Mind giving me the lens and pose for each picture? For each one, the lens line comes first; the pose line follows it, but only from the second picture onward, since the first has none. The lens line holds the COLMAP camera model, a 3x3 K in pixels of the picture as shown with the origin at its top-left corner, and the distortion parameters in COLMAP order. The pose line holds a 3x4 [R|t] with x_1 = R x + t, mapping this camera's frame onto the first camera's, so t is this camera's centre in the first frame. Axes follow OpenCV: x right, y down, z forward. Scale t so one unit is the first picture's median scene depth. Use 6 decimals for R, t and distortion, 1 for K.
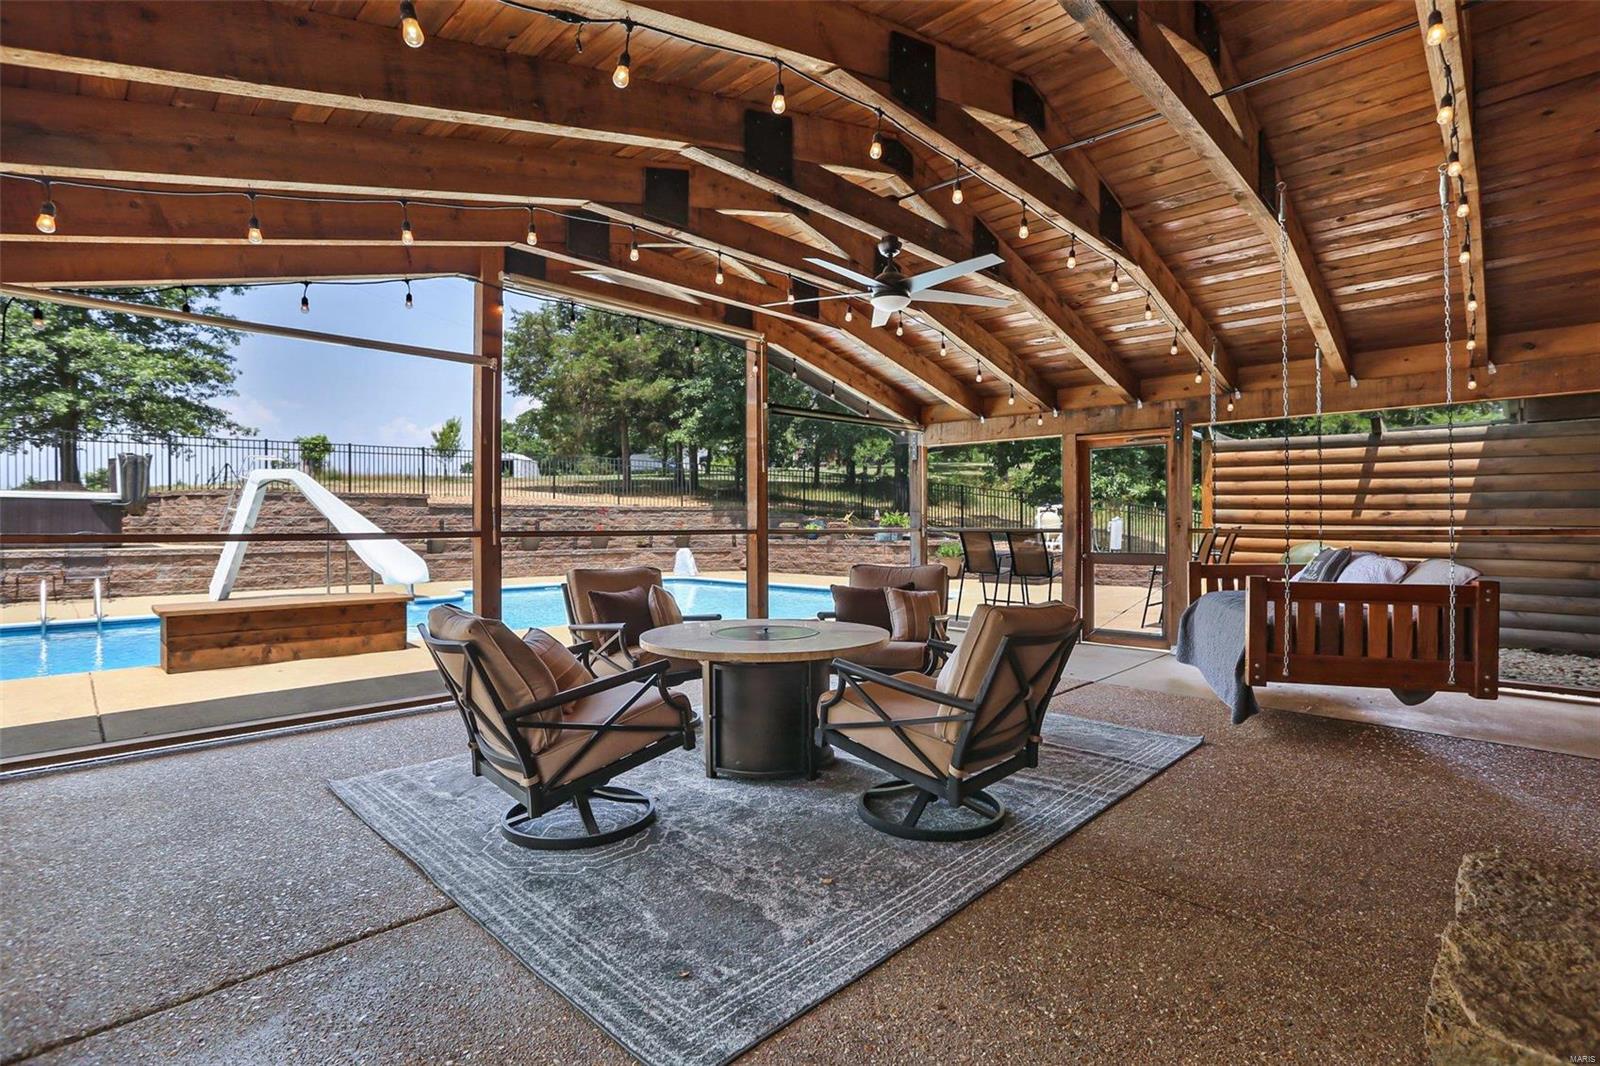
lens RADIAL K [[768.4, 0, 790.9], [0, 768.4, 527.1], [0, 0, 1]] dist [-0.041431, 0.009180]
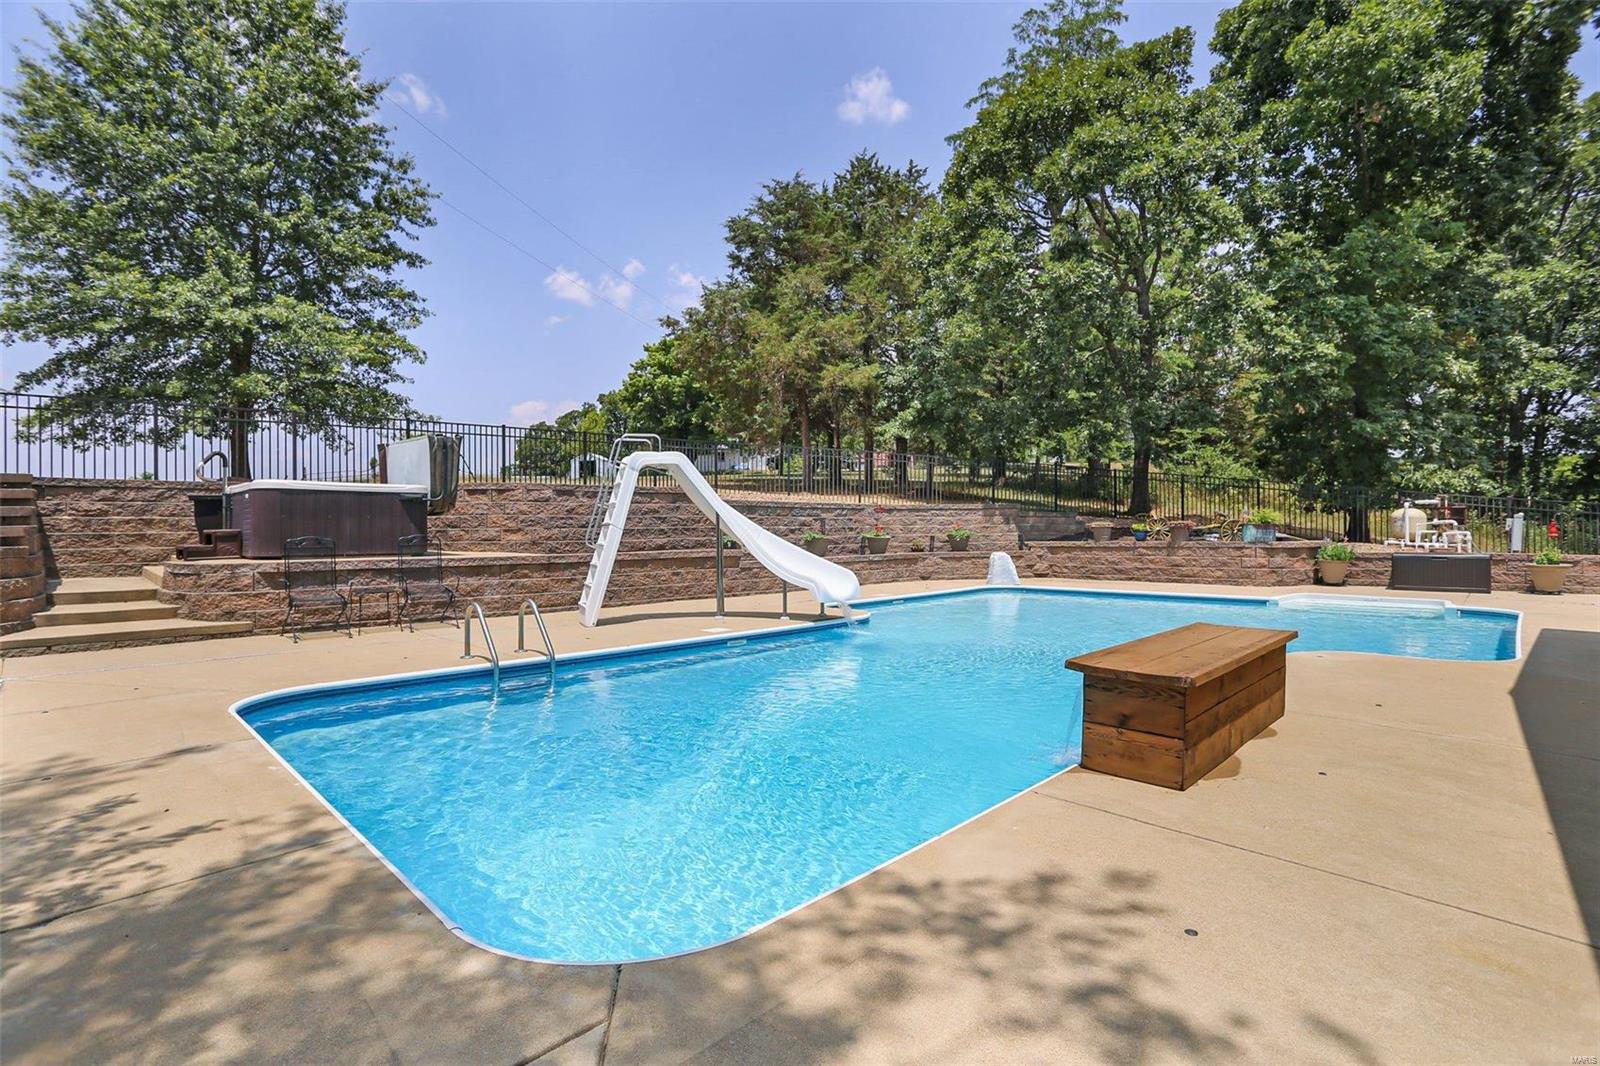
lens RADIAL K [[768.4, 0, 808.2], [0, 768.4, 532.8], [0, 0, 1]] dist [-0.041431, 0.009180]
pose [[0.999877, -0.004828, 0.014914, -0.368837], [0.004789, 0.999985, 0.002630, 0.002812], [-0.014926, -0.002558, 0.999885, 0.146088]]
